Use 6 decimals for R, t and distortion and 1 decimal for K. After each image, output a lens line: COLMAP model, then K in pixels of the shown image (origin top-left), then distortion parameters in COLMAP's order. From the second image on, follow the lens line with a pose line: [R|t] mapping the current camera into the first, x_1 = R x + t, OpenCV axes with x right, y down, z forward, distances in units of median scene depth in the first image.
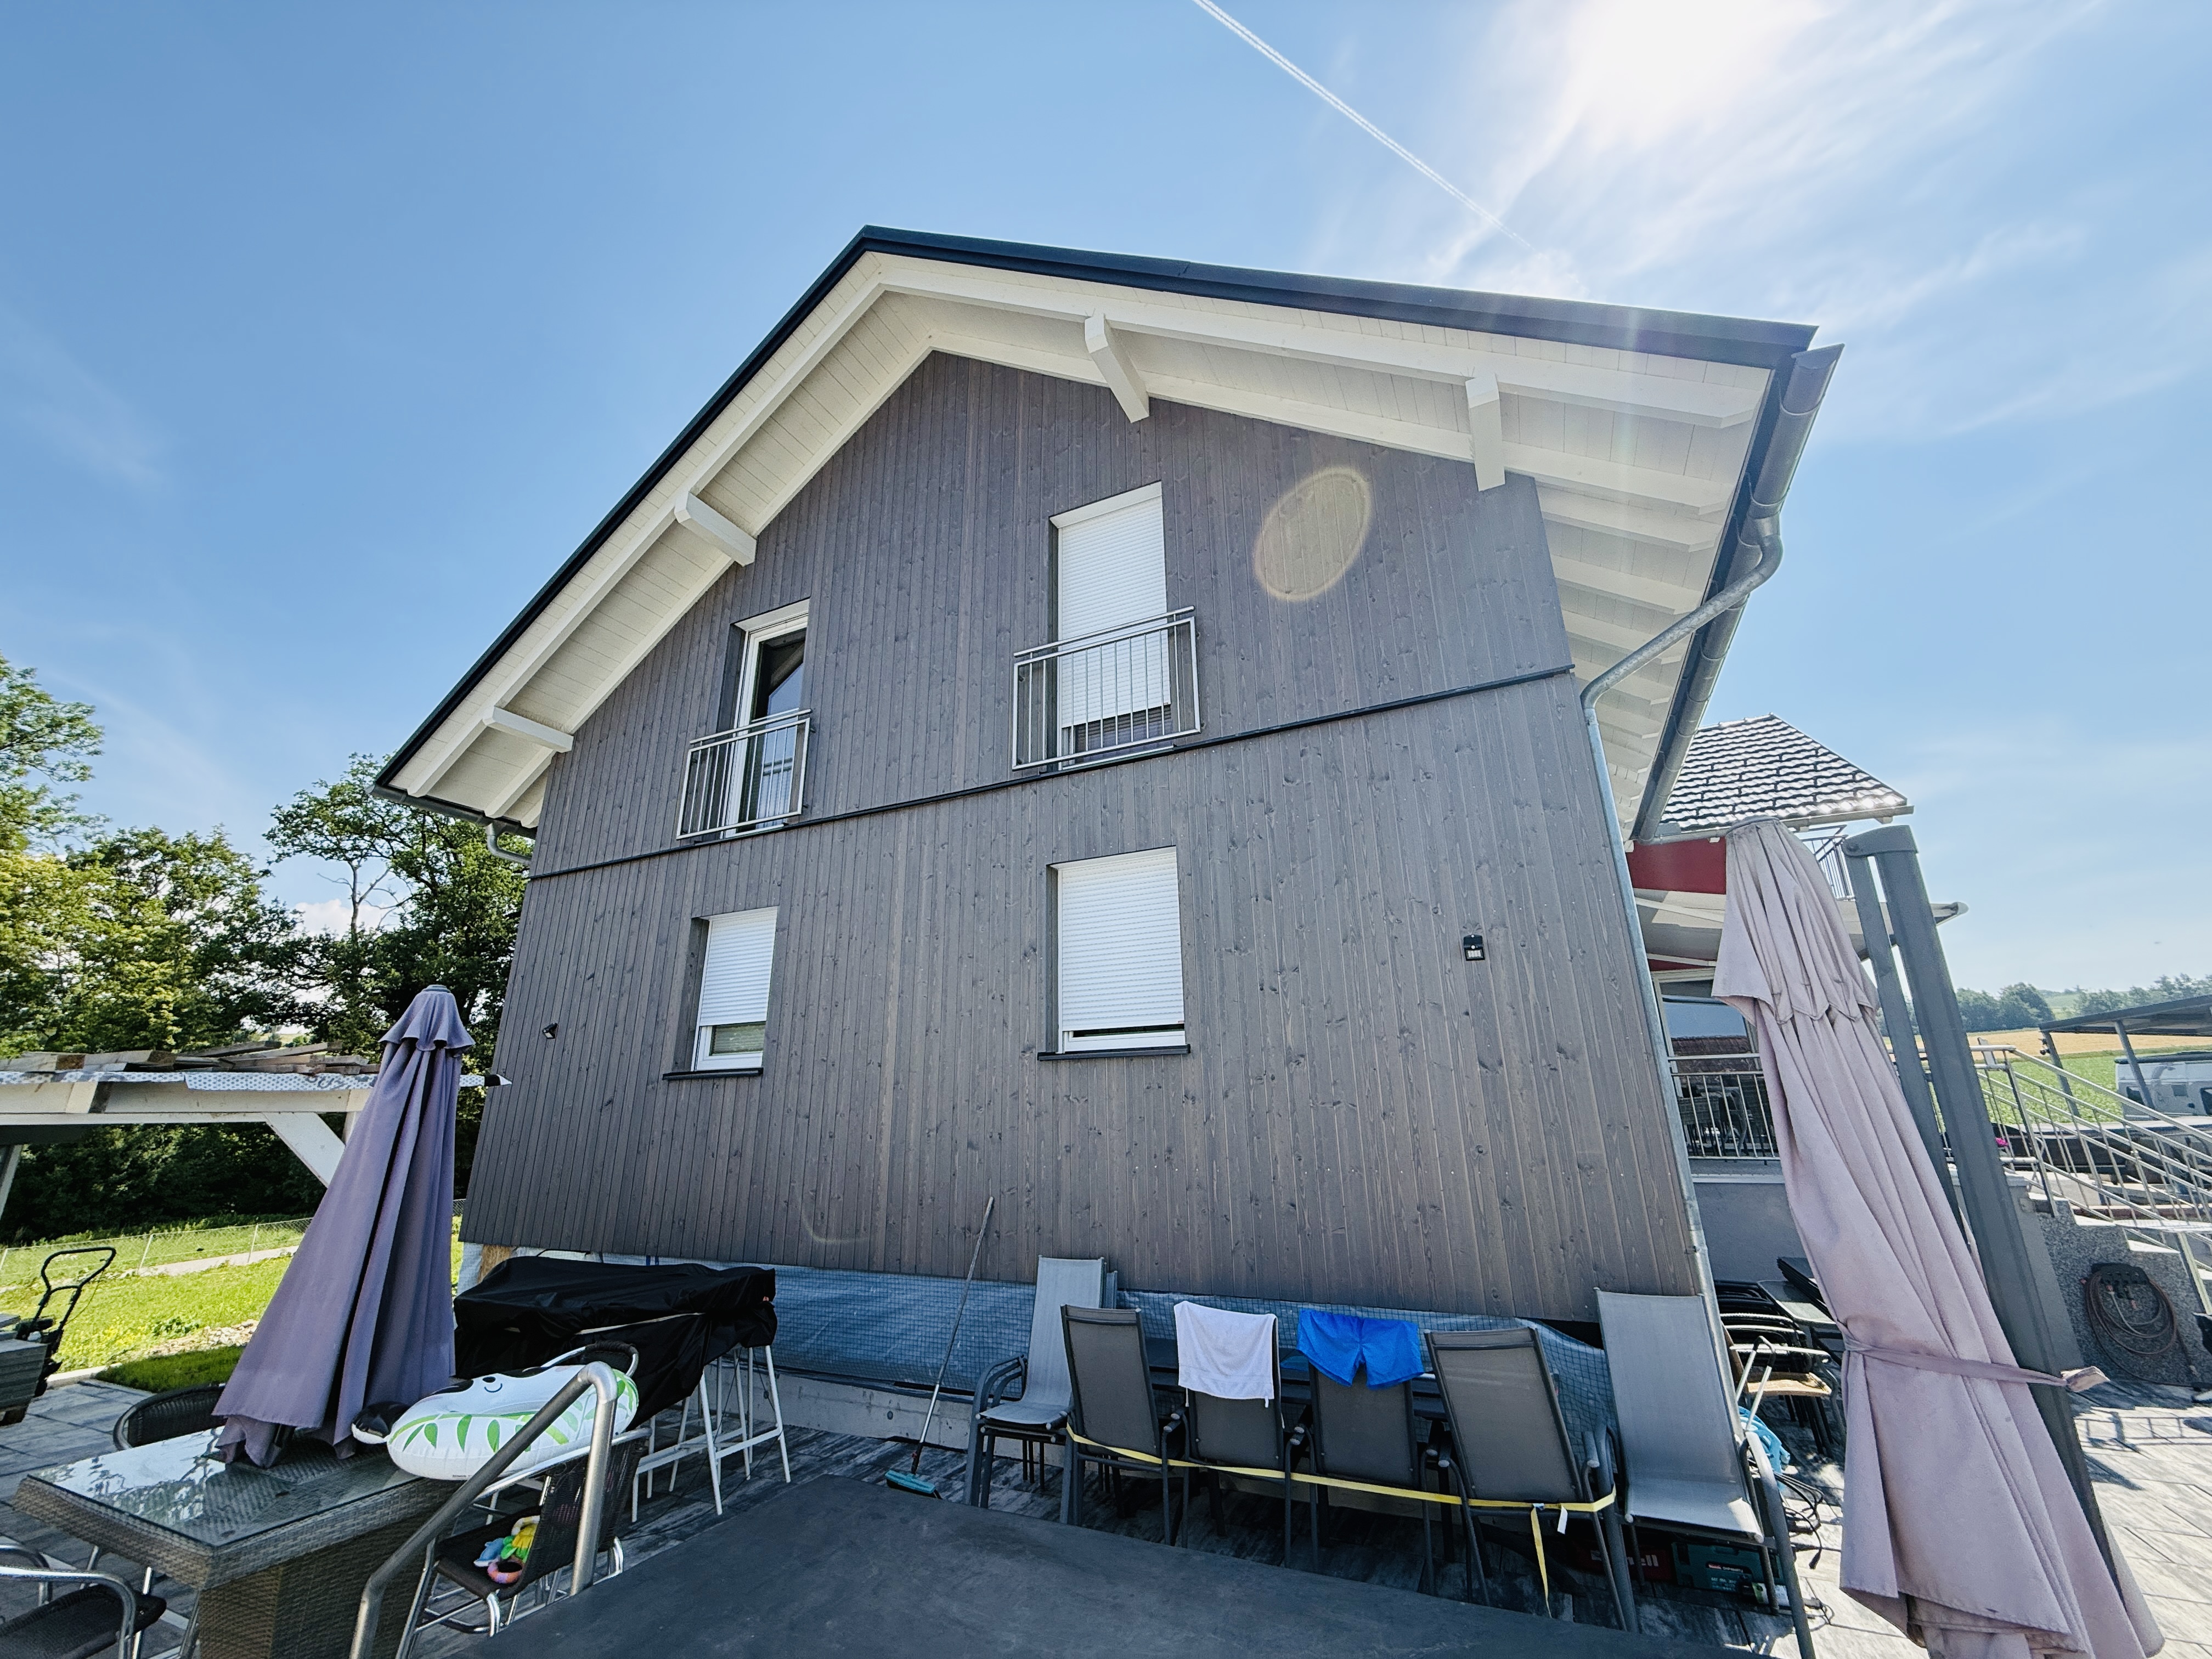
lens RADIAL K [[877.8, 0, 1106.0], [0, 877.8, 829.5], [0, 0, 1]] dist [0.007089, -0.004398]
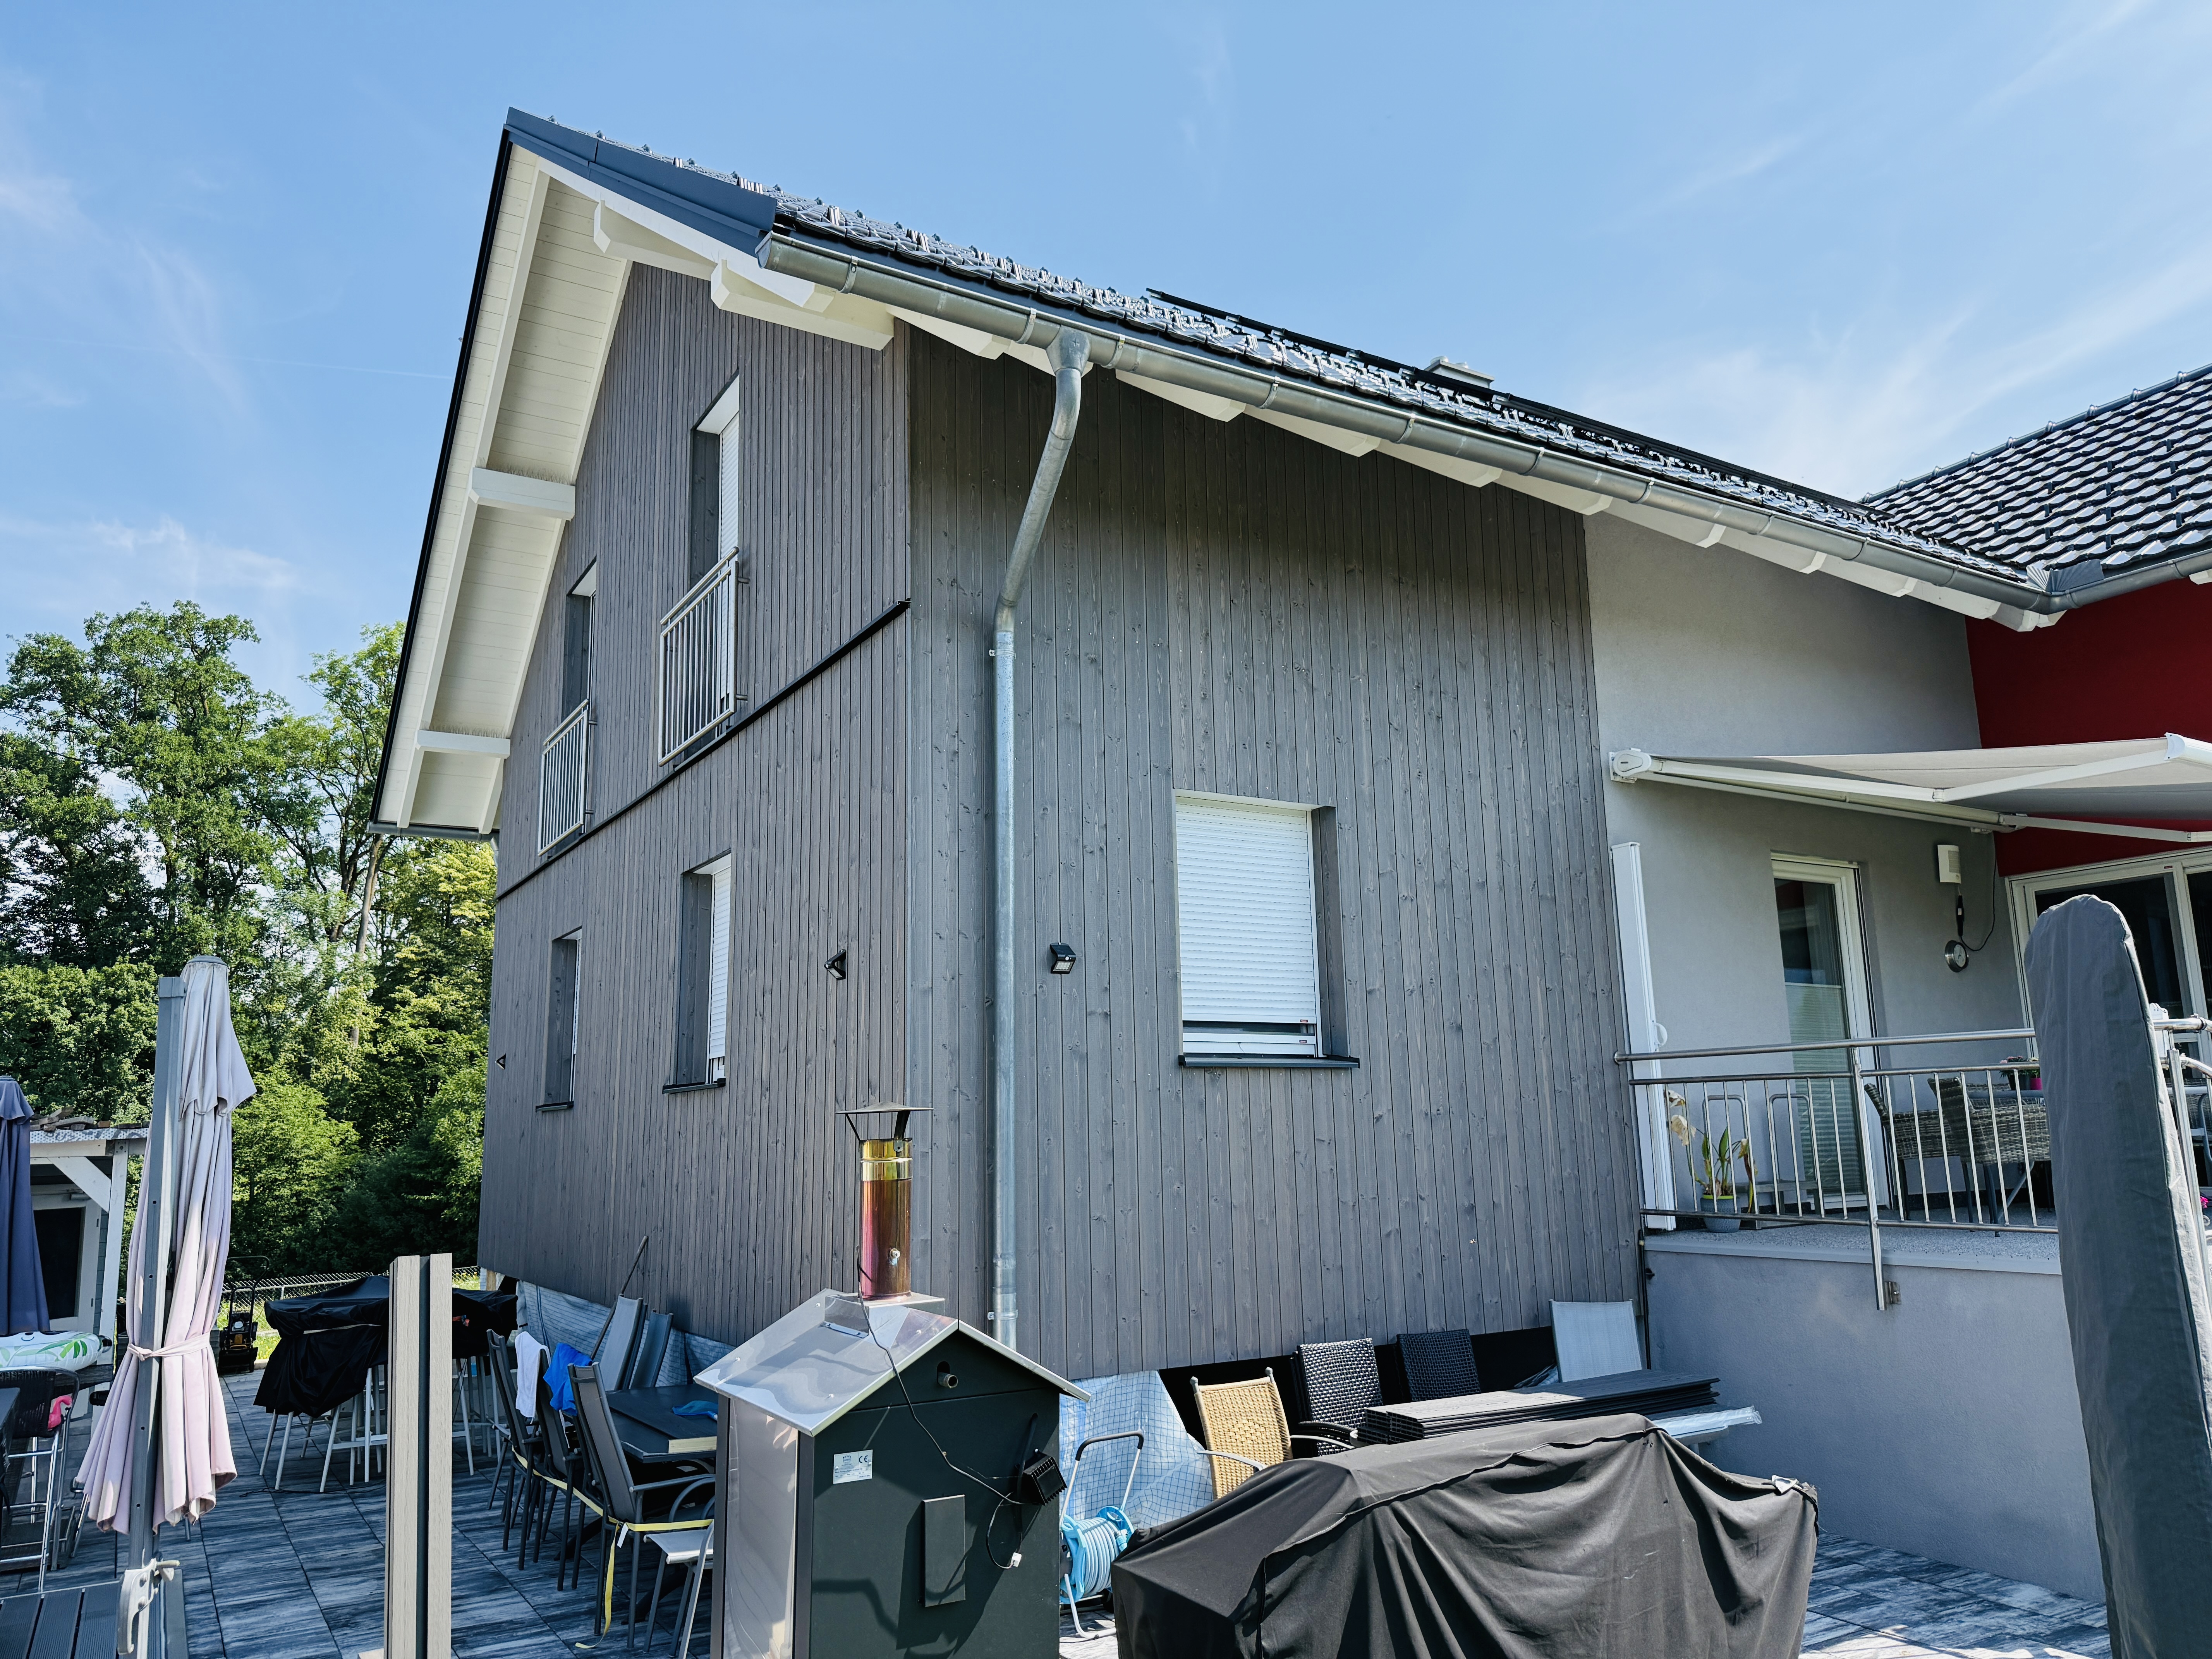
lens RADIAL K [[1561.2, 0, 1103.2], [0, 1561.2, 825.2], [0, 0, 1]] dist [0.010266, -0.007922]
pose [[0.836301, -0.109579, -0.537208, 0.895778], [0.179817, 0.980447, 0.079940, -0.044059], [0.517945, -0.163453, 0.839653, -0.060994]]
